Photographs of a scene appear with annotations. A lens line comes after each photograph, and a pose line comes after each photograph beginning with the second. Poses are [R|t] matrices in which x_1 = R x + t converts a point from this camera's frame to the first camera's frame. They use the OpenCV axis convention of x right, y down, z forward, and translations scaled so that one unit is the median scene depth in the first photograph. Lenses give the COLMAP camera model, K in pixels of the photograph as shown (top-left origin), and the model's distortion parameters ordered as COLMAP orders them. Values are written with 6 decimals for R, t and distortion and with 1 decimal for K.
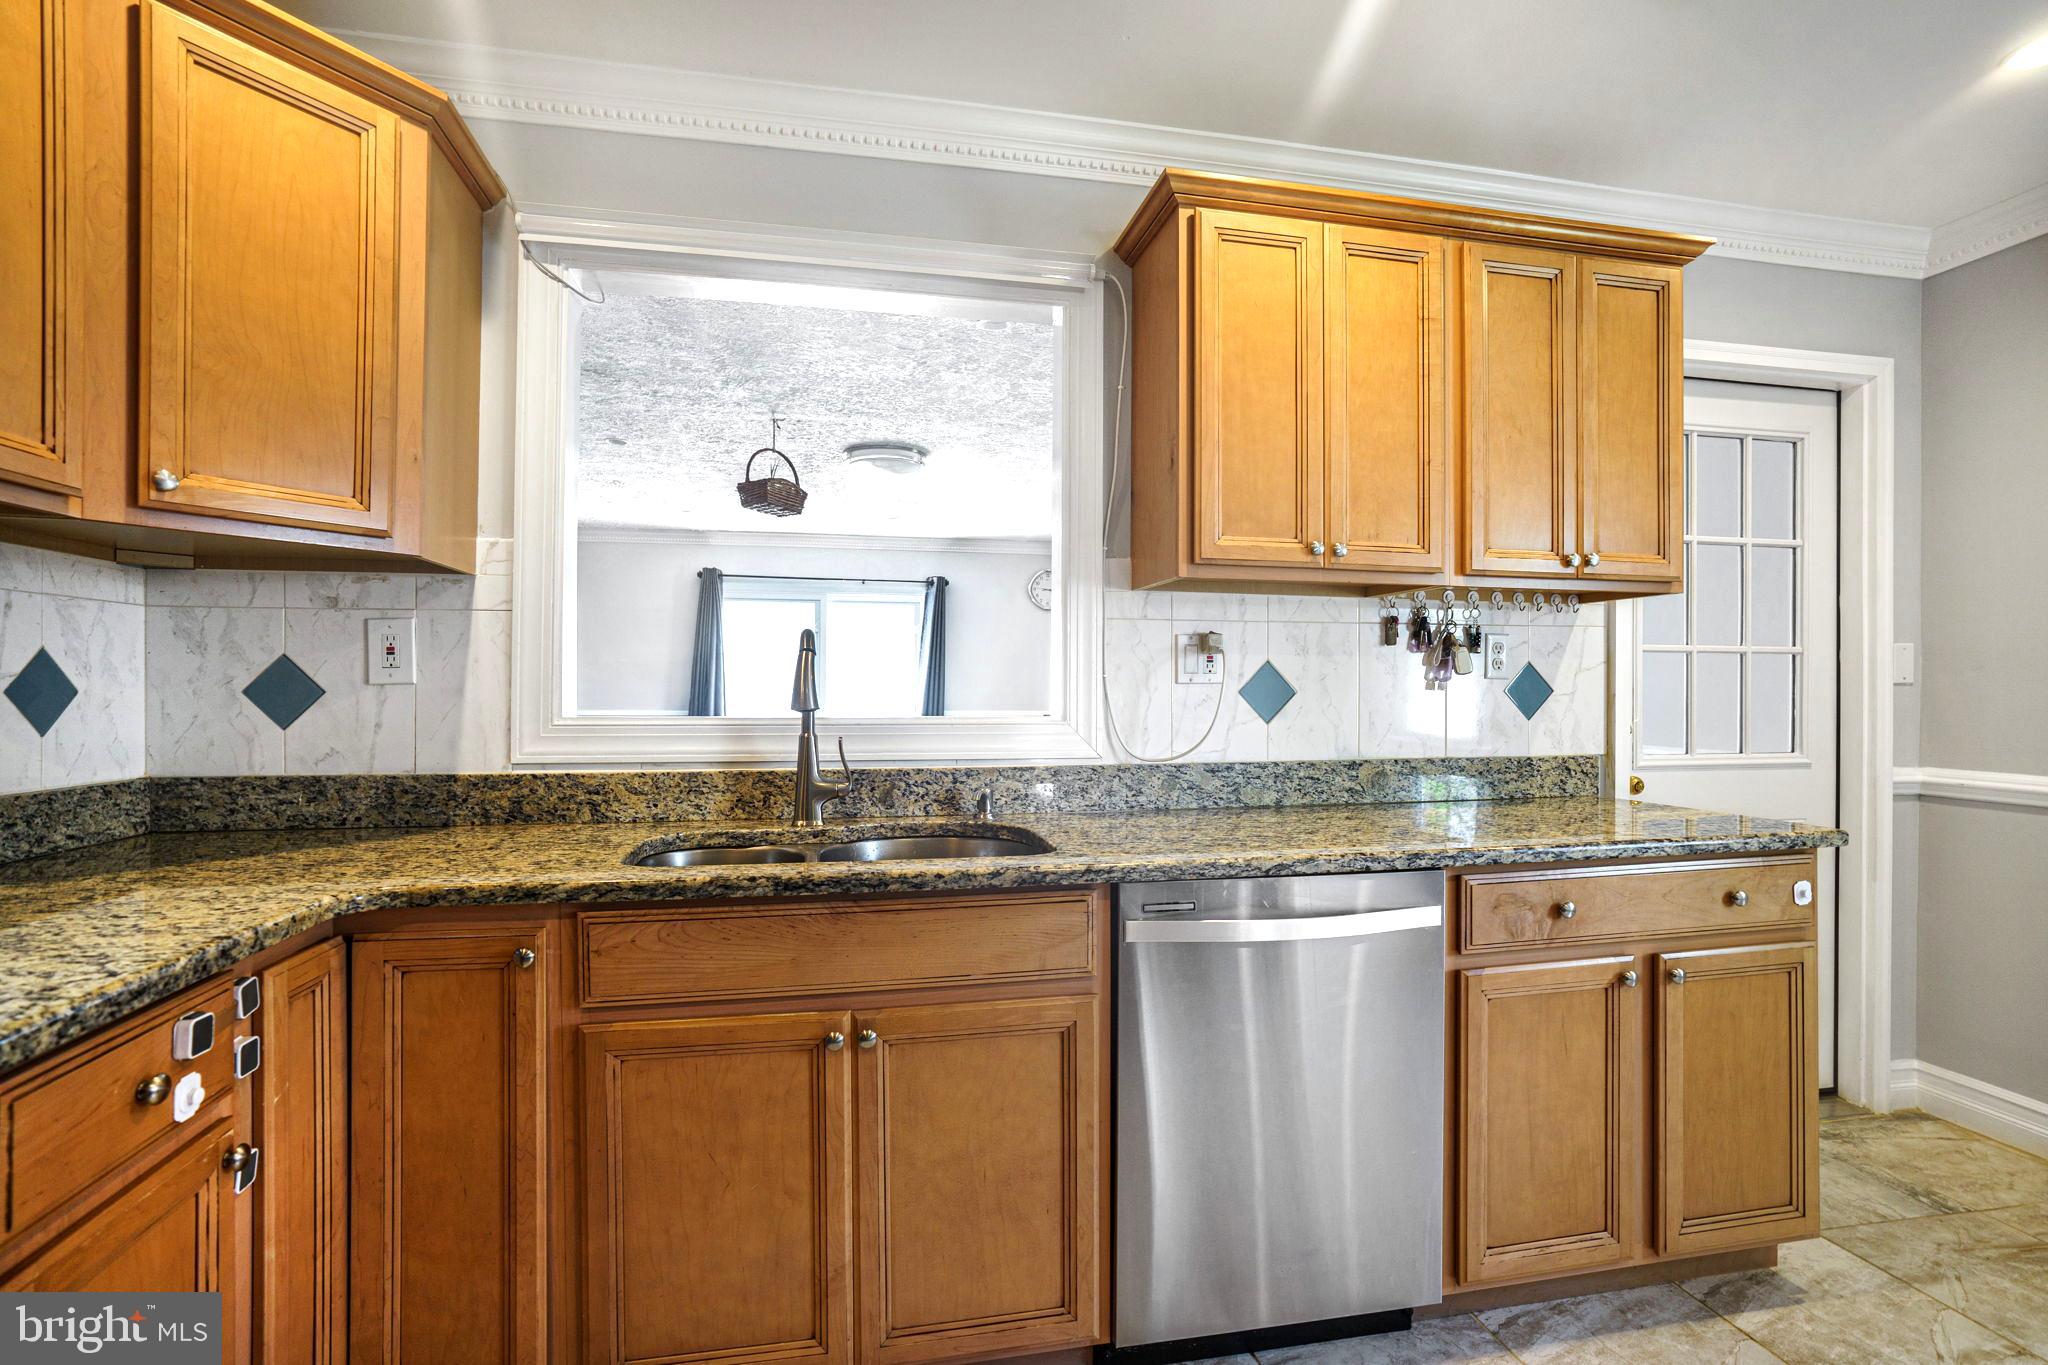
lens RADIAL K [[969.0, 0, 1016.2], [0, 969.0, 682.2], [0, 0, 1]] dist [-0.055651, 0.026349]
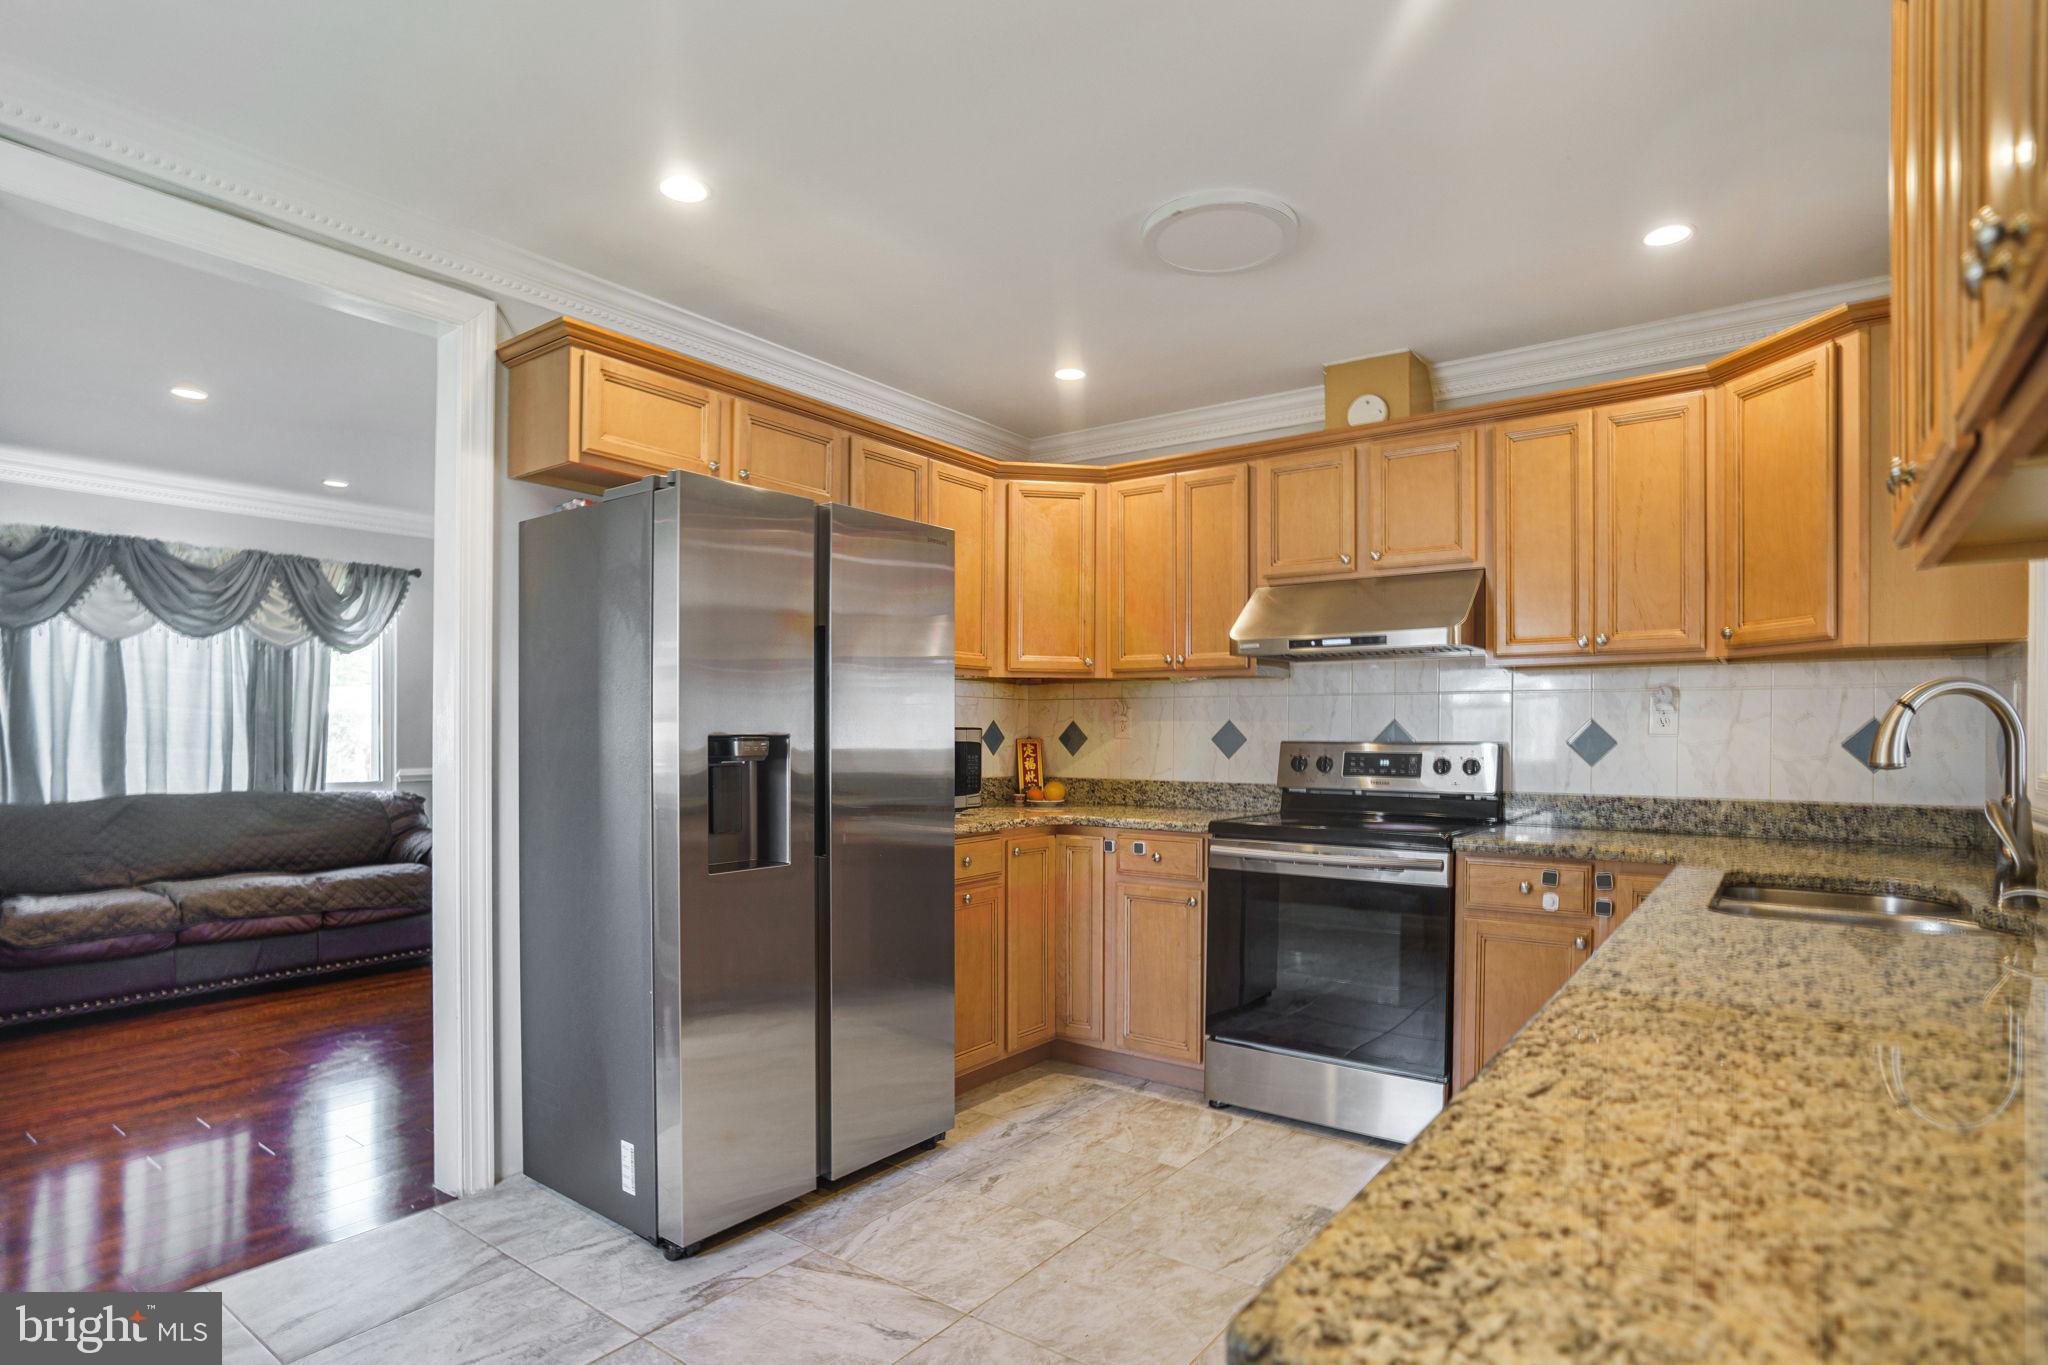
lens RADIAL K [[1060.4, 0, 1057.1], [0, 1060.4, 746.4], [0, 0, 1]] dist [-0.064635, 0.035354]
pose [[-0.728644, 0.000885, -0.684892, 1.034455], [-0.004000, 0.999977, 0.005547, 0.006504], [0.684881, 0.006781, -0.728623, 1.100287]]
